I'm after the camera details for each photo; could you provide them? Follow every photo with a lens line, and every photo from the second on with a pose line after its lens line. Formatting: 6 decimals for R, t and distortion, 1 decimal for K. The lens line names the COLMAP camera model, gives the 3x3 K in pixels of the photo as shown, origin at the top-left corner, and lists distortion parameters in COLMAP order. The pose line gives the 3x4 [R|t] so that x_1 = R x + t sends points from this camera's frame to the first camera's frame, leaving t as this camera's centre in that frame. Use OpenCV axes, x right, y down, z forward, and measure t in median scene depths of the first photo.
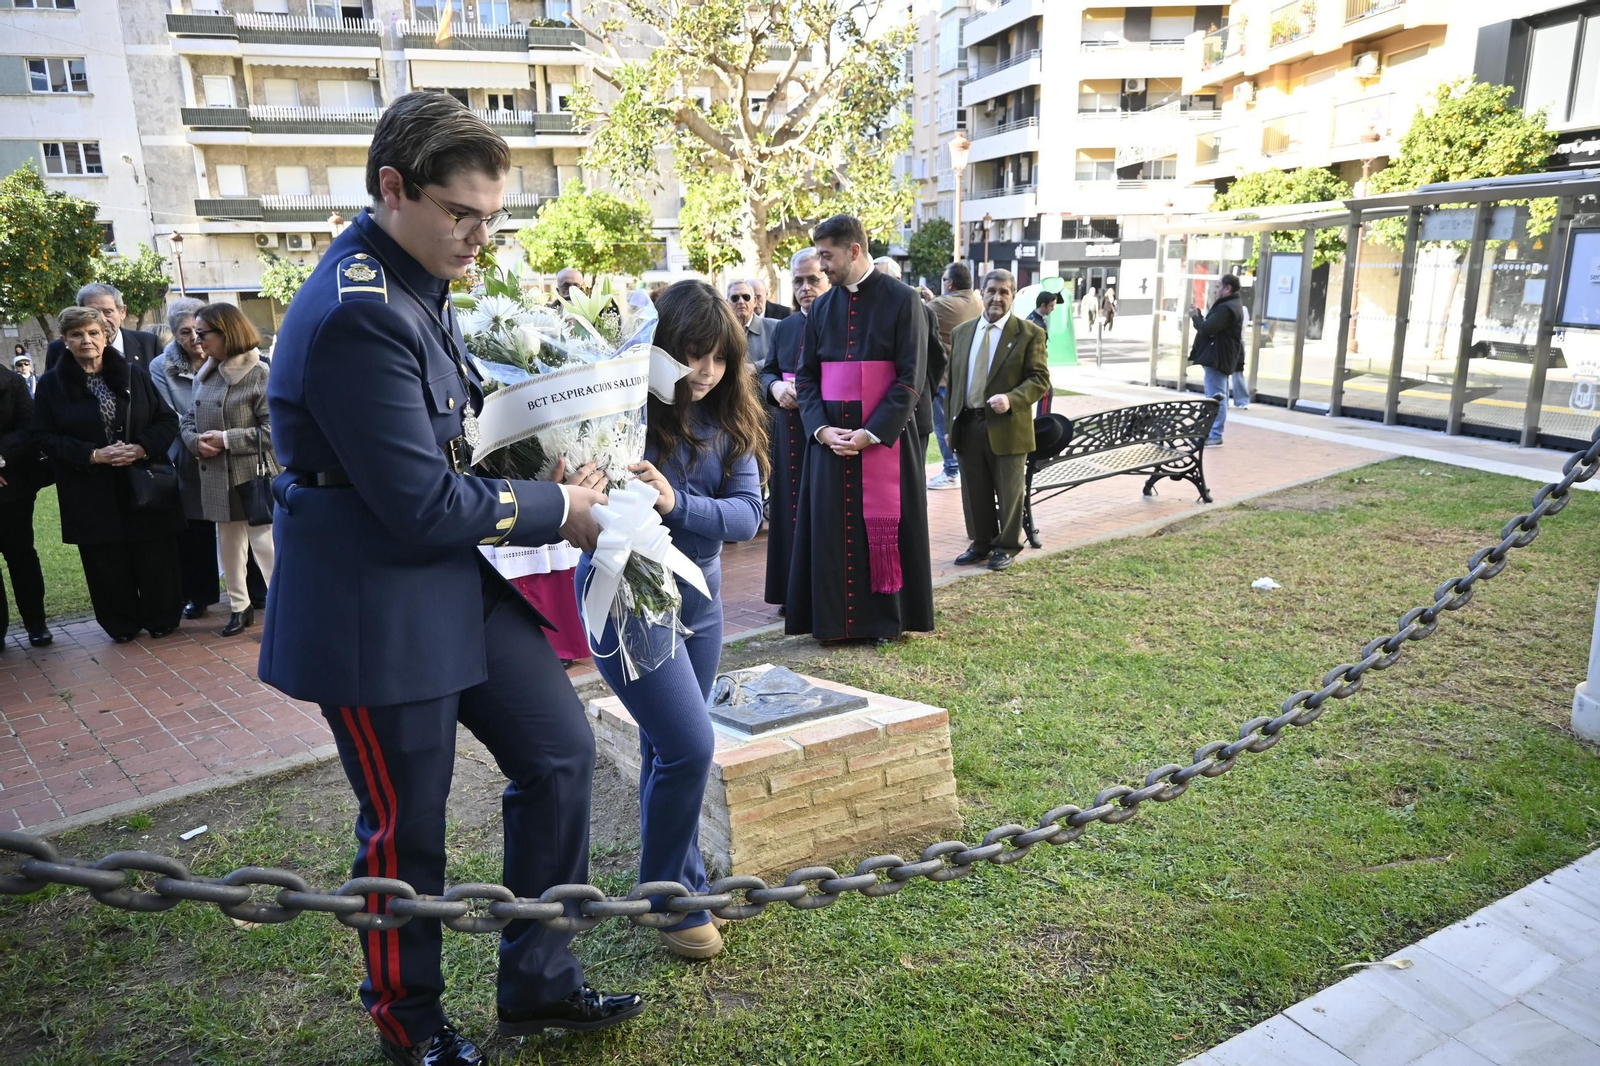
lens RADIAL K [[1088.9, 0, 800.0], [0, 1088.9, 533.0], [0, 0, 1]] dist [-0.003505, 0.000199]
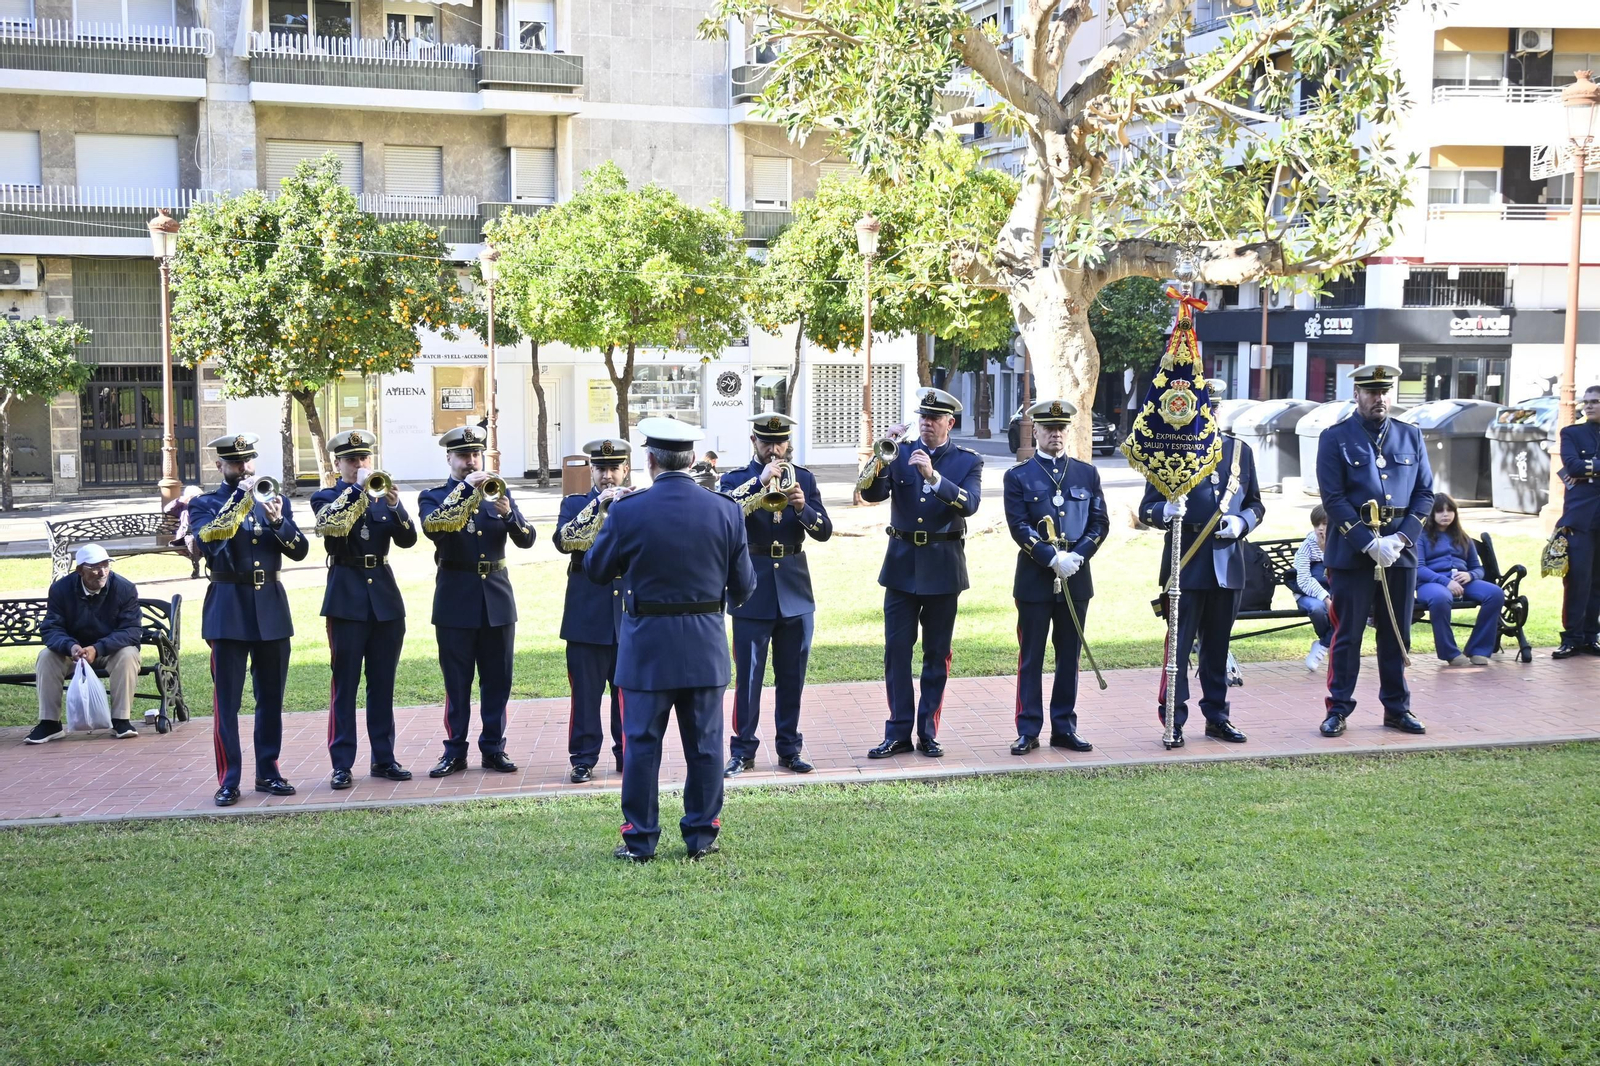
lens RADIAL K [[1887.6, 0, 800.0], [0, 1887.6, 533.0], [0, 0, 1]] dist [0.015741, -0.038009]
pose [[0.997330, 0.014080, 0.071654, -0.164575], [-0.003360, 0.989043, -0.147592, -0.018244], [-0.072947, 0.146957, 0.986449, 0.123356]]
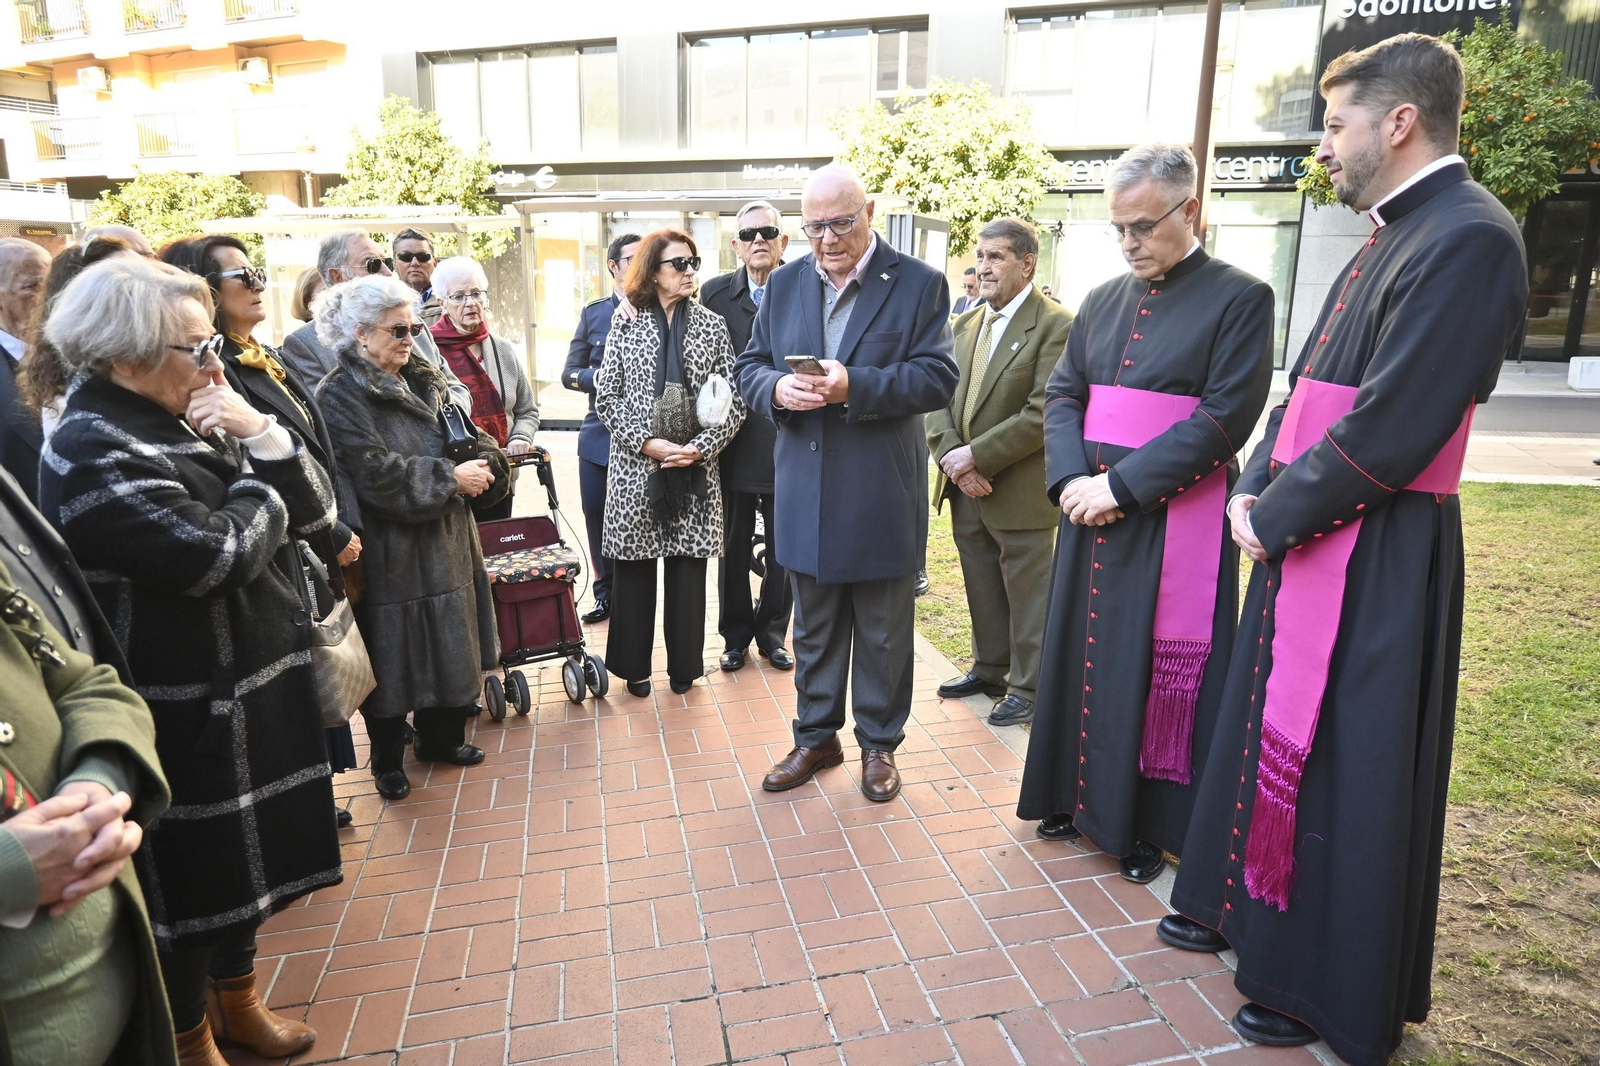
lens RADIAL K [[1088.9, 0, 800.0], [0, 1088.9, 533.0], [0, 0, 1]] dist [-0.003505, 0.000199]
pose [[0.511688, -0.170339, 0.842117, -0.071250], [0.191058, 0.978167, 0.081768, -0.017949], [-0.837659, 0.119053, 0.533061, 0.105597]]
